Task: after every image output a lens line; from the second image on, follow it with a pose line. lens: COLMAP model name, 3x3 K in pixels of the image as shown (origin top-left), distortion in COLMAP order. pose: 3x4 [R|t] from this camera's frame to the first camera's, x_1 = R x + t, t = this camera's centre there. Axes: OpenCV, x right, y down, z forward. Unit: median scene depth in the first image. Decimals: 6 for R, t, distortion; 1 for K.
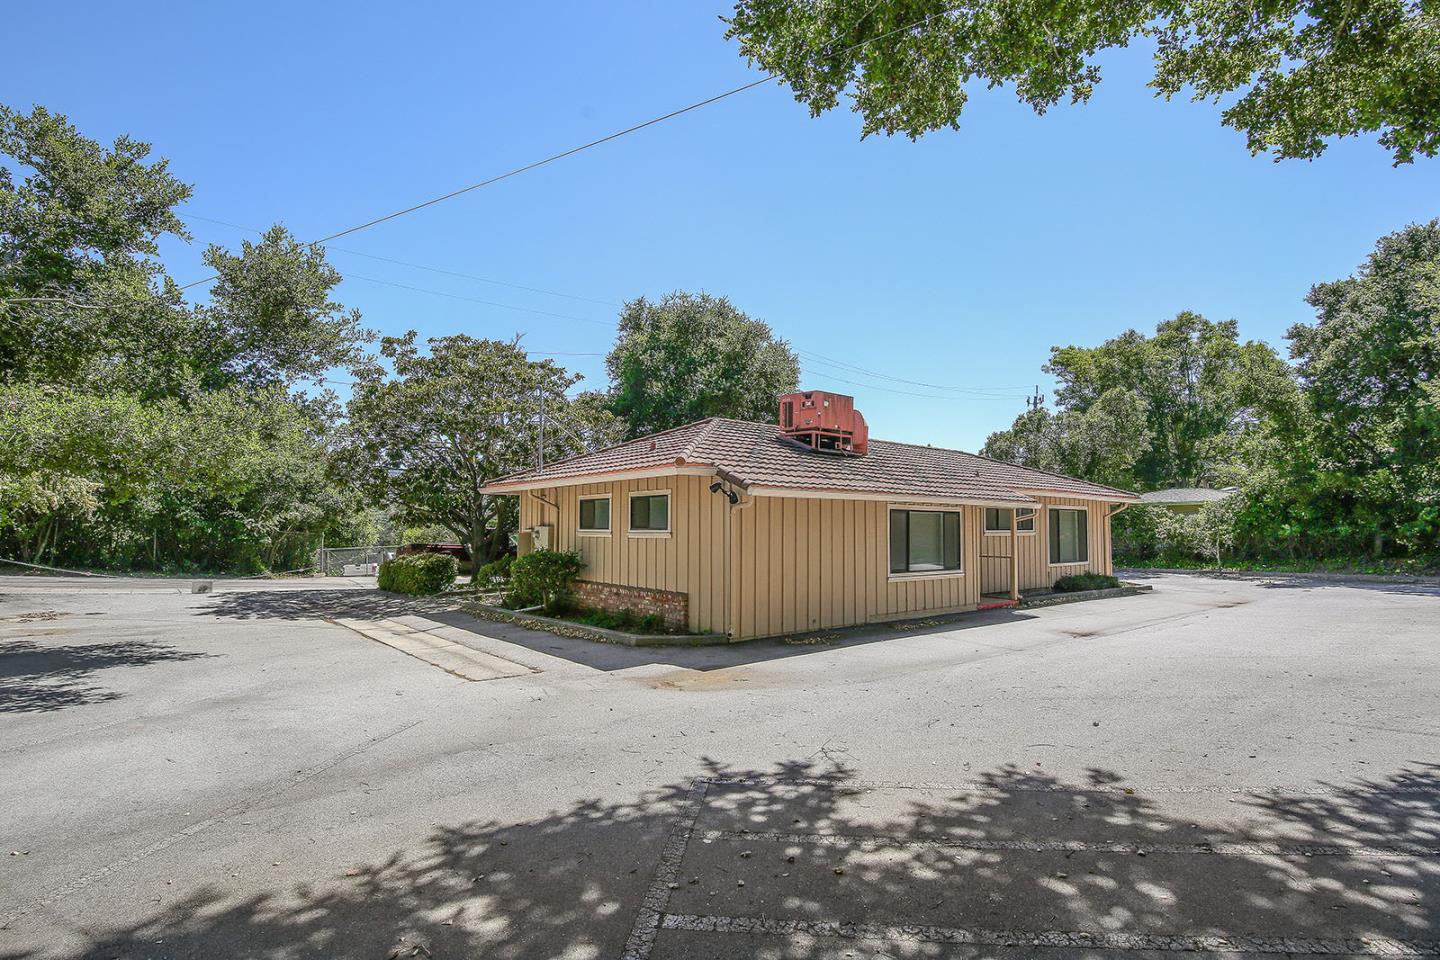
lens RADIAL K [[741.4, 0, 706.0], [0, 741.4, 504.8], [0, 0, 1]] dist [0.004120, -0.000143]
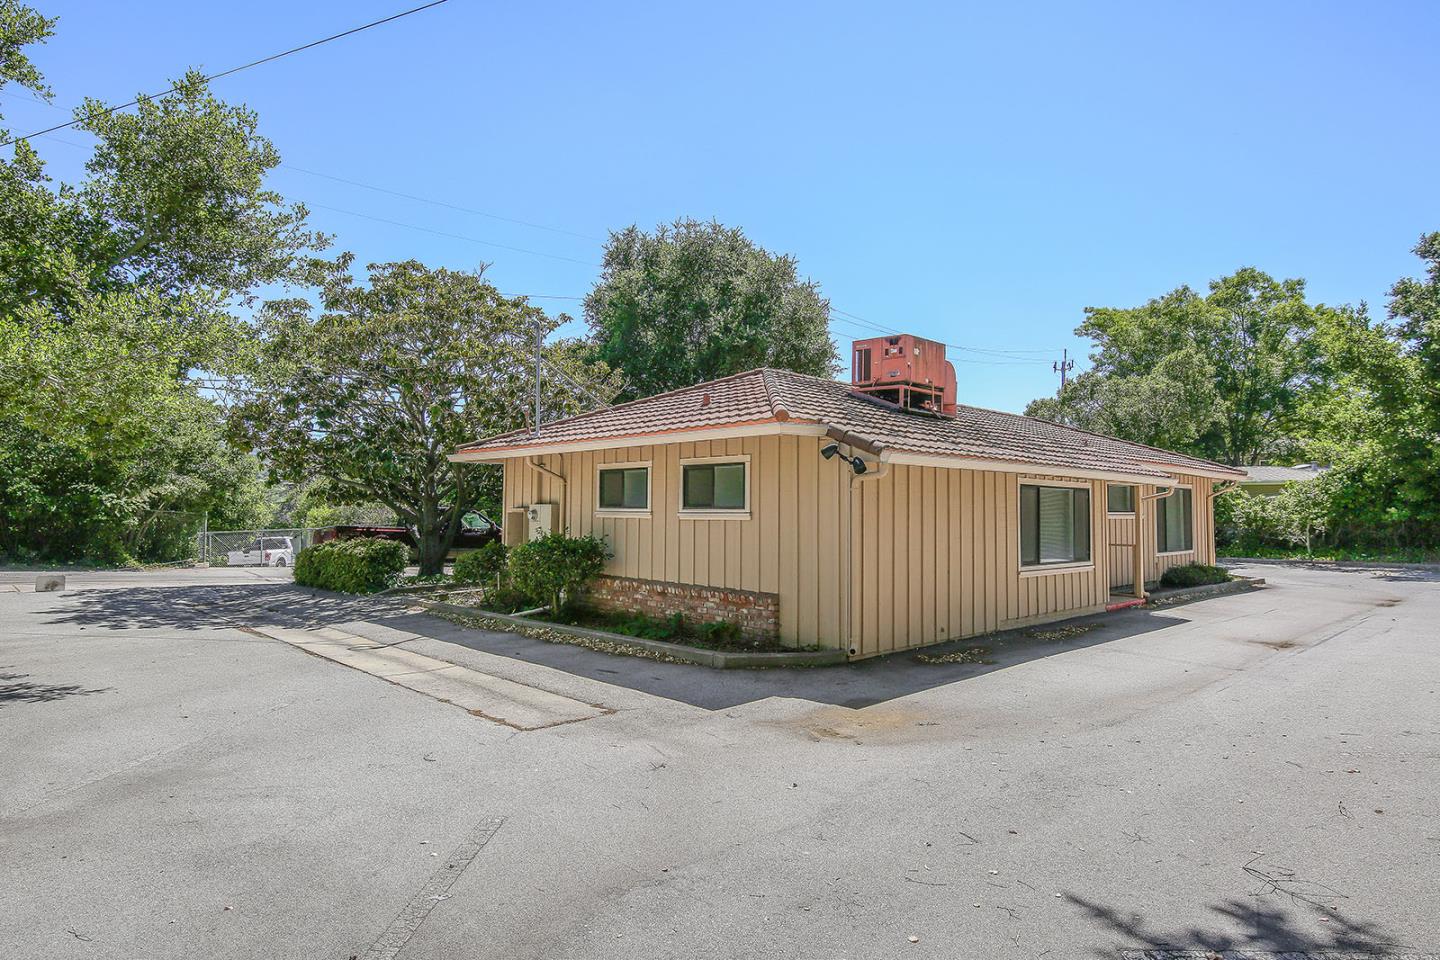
lens RADIAL K [[819.9, 0, 721.4], [0, 819.9, 481.5], [0, 0, 1]] dist [0.013663, -0.000550]
pose [[0.994792, 0.008698, 0.101552, -0.125756], [-0.008421, 0.999960, -0.003156, 0.006872], [-0.101575, 0.002285, 0.994825, 0.139184]]
